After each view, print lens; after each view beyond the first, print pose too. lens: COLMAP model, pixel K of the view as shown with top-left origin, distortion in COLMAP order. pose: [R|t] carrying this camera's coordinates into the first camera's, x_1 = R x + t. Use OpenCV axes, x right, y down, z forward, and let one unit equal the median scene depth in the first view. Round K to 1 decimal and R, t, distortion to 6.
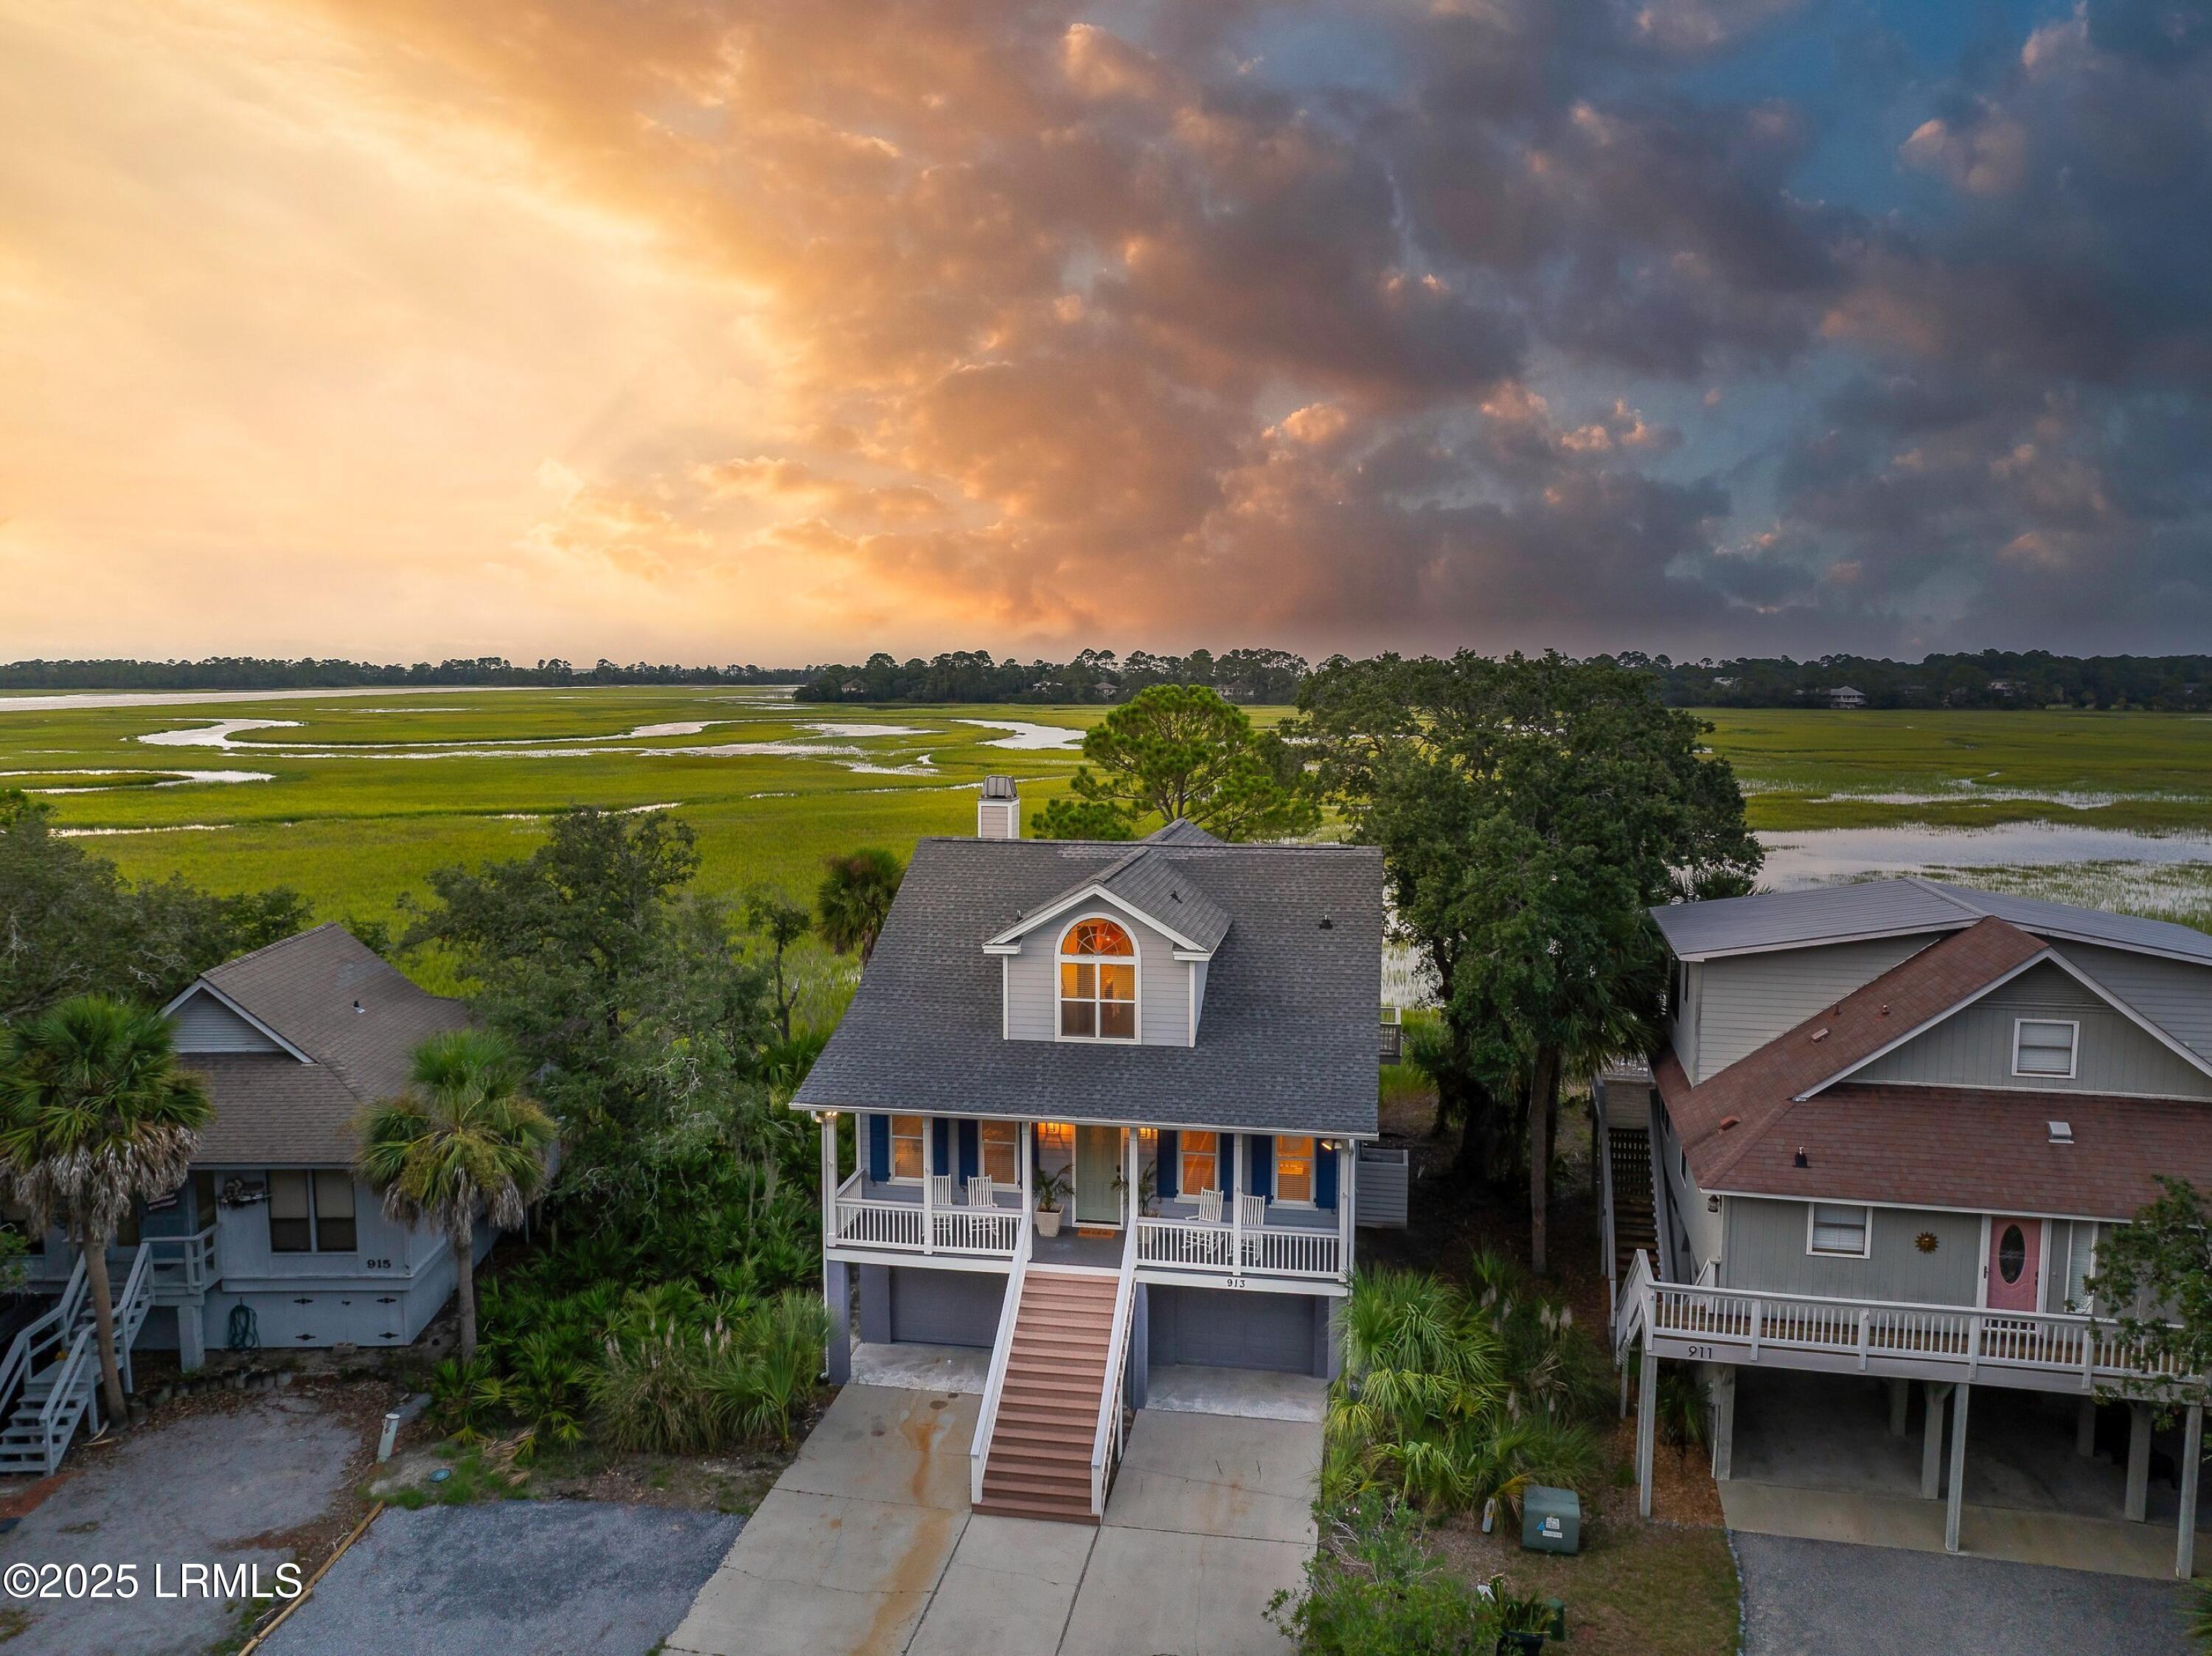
lens RADIAL K [[1567.8, 0, 1114.6], [0, 1567.8, 824.5], [0, 0, 1]] dist [-0.009421, -0.000355]
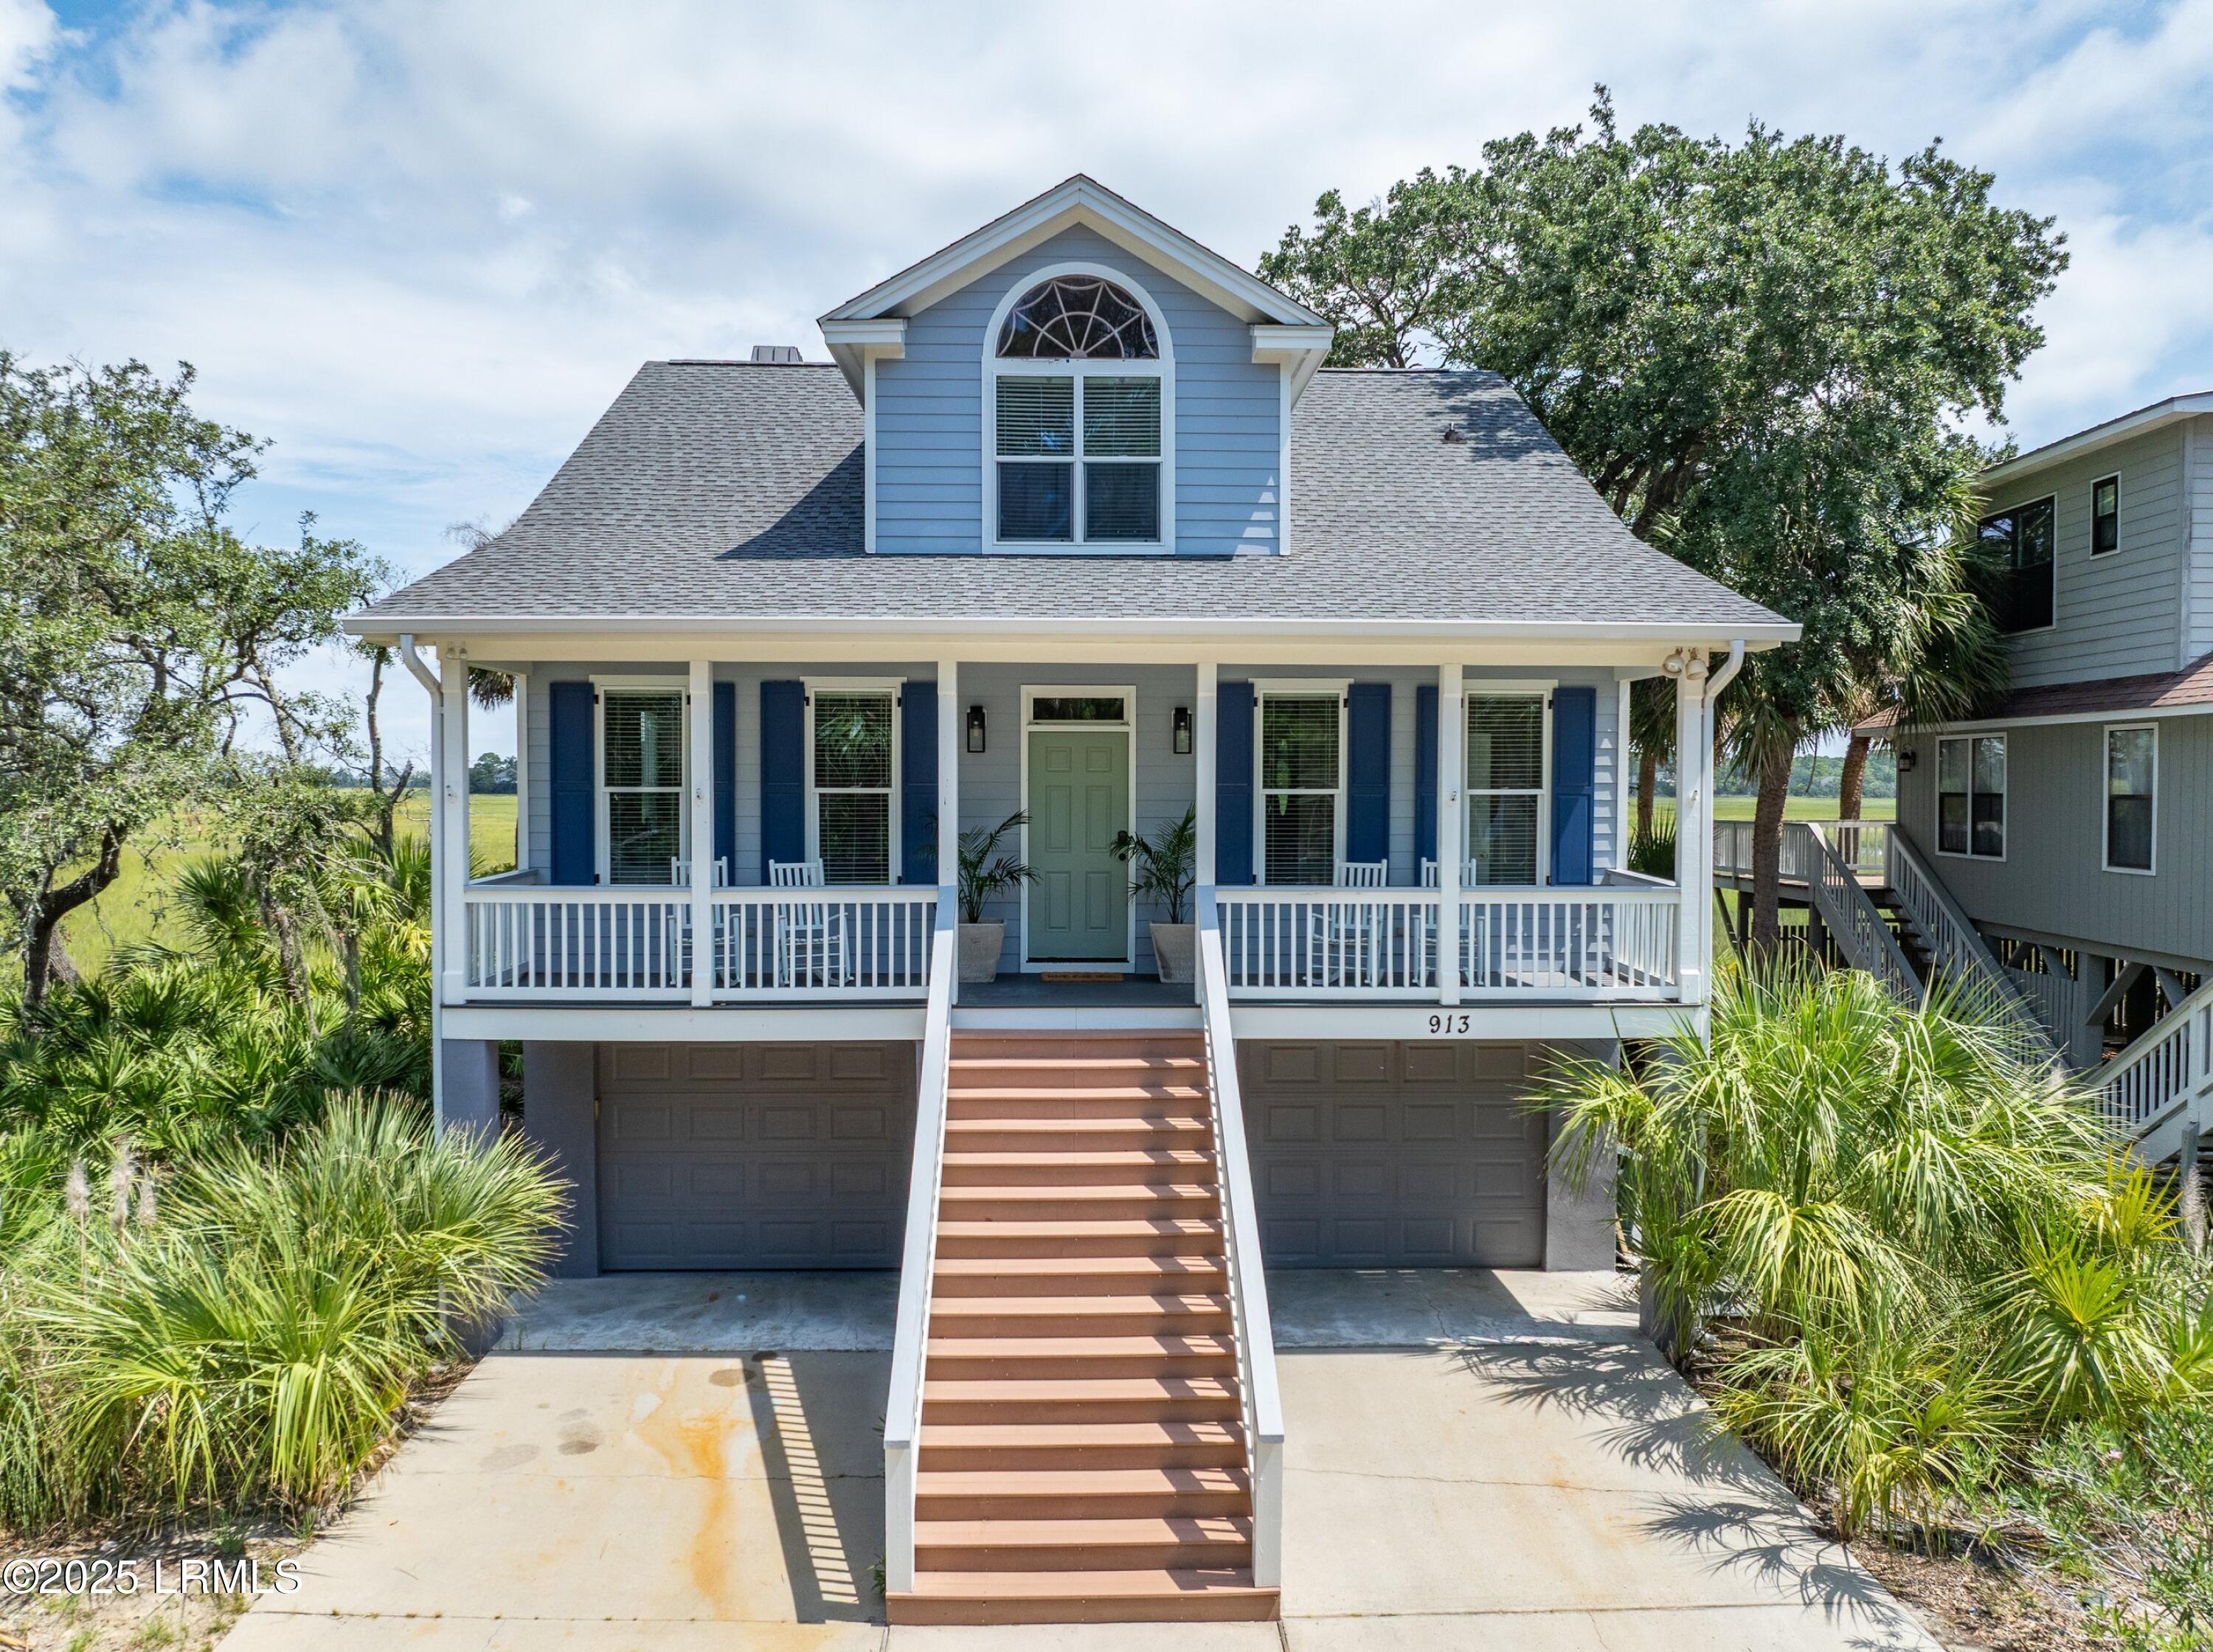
lens RADIAL K [[1568.4, 0, 1100.9], [0, 1568.4, 833.8], [0, 0, 1]] dist [-0.009421, -0.000355]
pose [[0.980493, -0.004833, 0.196495, -0.095390], [0.020217, 0.996875, -0.076361, 0.257781], [-0.195512, 0.078844, 0.977527, 0.563443]]
